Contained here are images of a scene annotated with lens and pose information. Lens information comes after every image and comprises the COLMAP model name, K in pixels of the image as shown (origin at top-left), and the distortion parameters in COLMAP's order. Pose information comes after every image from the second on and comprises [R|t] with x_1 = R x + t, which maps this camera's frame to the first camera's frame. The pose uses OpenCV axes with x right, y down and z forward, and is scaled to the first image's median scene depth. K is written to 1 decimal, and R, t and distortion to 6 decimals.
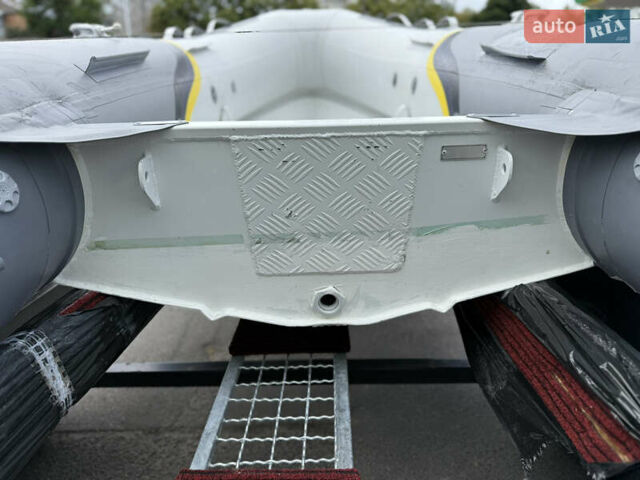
lens RADIAL K [[458.2, 0, 321.3], [0, 458.2, 246.8], [0, 0, 1]] dist [-0.004606, -0.003798]
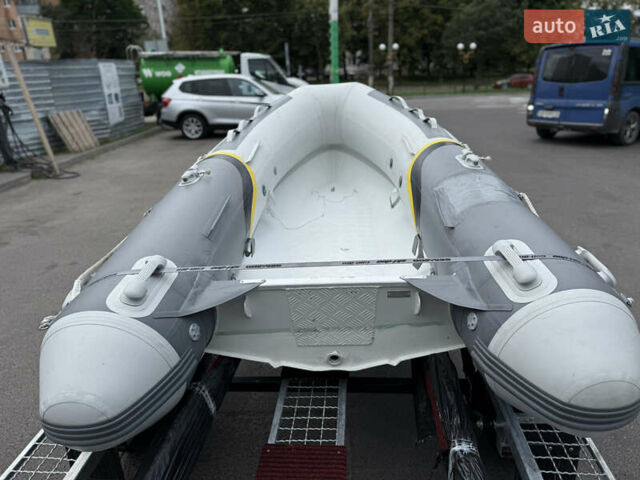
lens RADIAL K [[454.6, 0, 322.0], [0, 454.6, 238.2], [0, 0, 1]] dist [0.001138, -0.006841]
pose [[0.998074, 0.000285, -0.062030, 0.083816], [0.003214, 0.998409, 0.056303, -0.509795], [0.061947, -0.056394, 0.996485, -0.906642]]
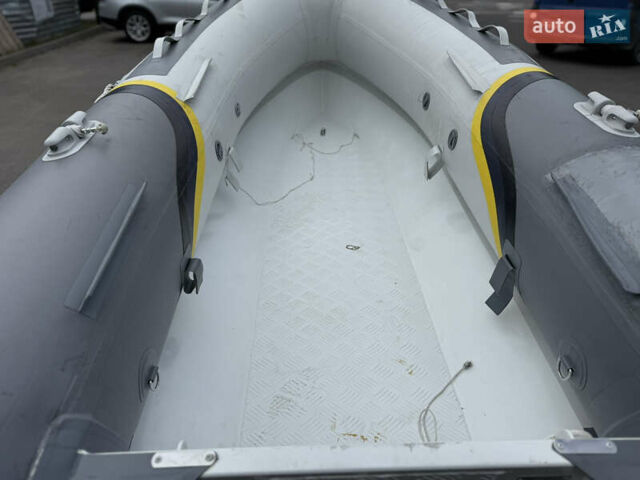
lens RADIAL K [[453.5, 0, 318.3], [0, 453.5, 243.0], [0, 0, 1]] dist [-0.005396, -0.004252]
pose [[0.999917, 0.011403, 0.005996, -0.104272], [-0.012545, 0.967768, 0.251530, -0.750270], [-0.002934, -0.251584, 0.967831, 0.267701]]
